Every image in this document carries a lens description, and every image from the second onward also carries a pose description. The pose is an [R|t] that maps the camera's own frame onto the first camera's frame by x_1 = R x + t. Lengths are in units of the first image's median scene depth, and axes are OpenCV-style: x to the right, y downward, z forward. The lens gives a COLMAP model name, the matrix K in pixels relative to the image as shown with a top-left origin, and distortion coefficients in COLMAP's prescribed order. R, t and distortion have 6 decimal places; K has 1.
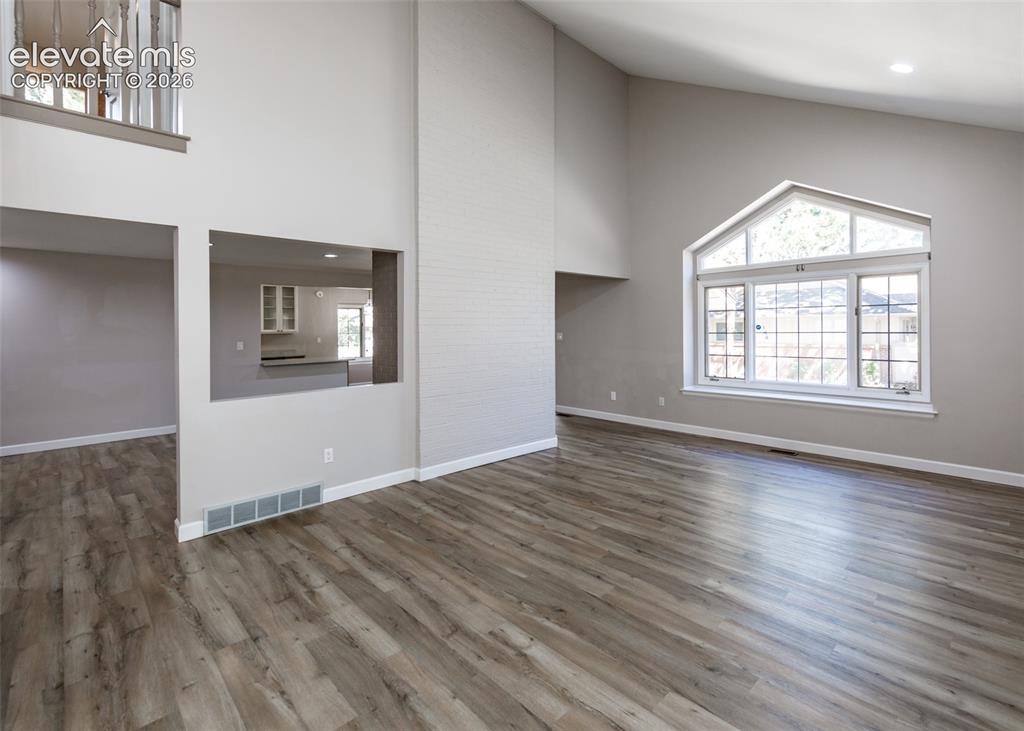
lens RADIAL K [[481.3, 0, 542.4], [0, 481.3, 326.3], [0, 0, 1]] dist [0.009217, -0.000702]
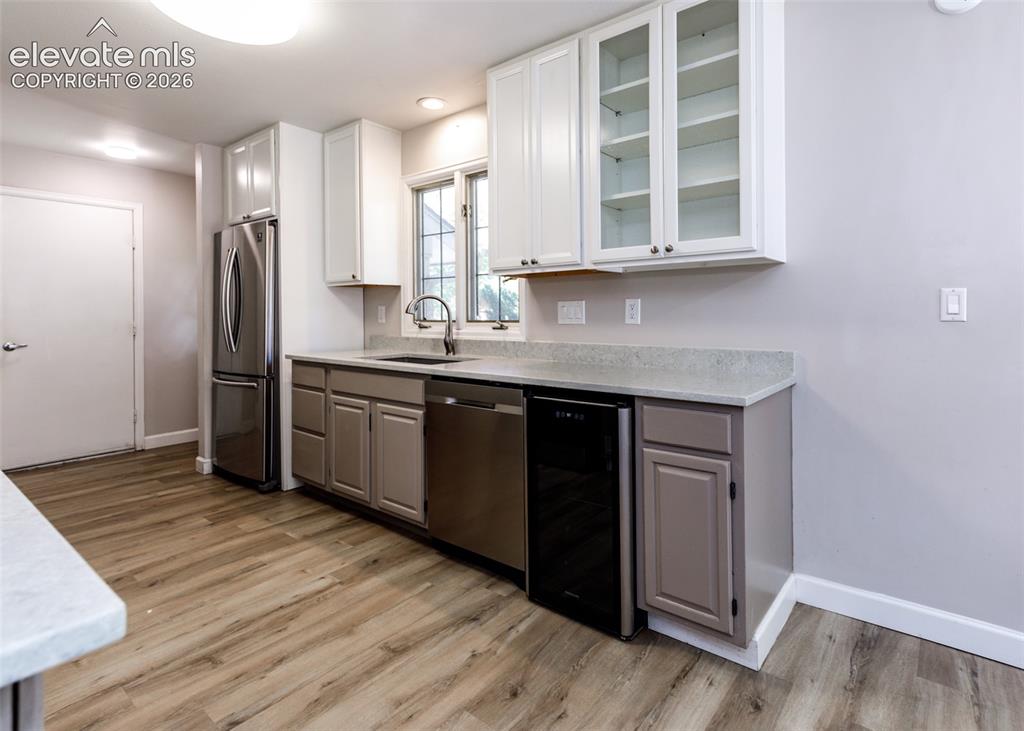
lens RADIAL K [[525.9, 0, 535.1], [0, 525.9, 316.4], [0, 0, 1]] dist [0.006130, -0.000059]
pose [[0.112054, 0.017735, -0.993544, -0.830329], [0.005807, 0.999812, 0.018502, 0.077872], [0.993685, -0.007843, 0.111930, 2.269318]]
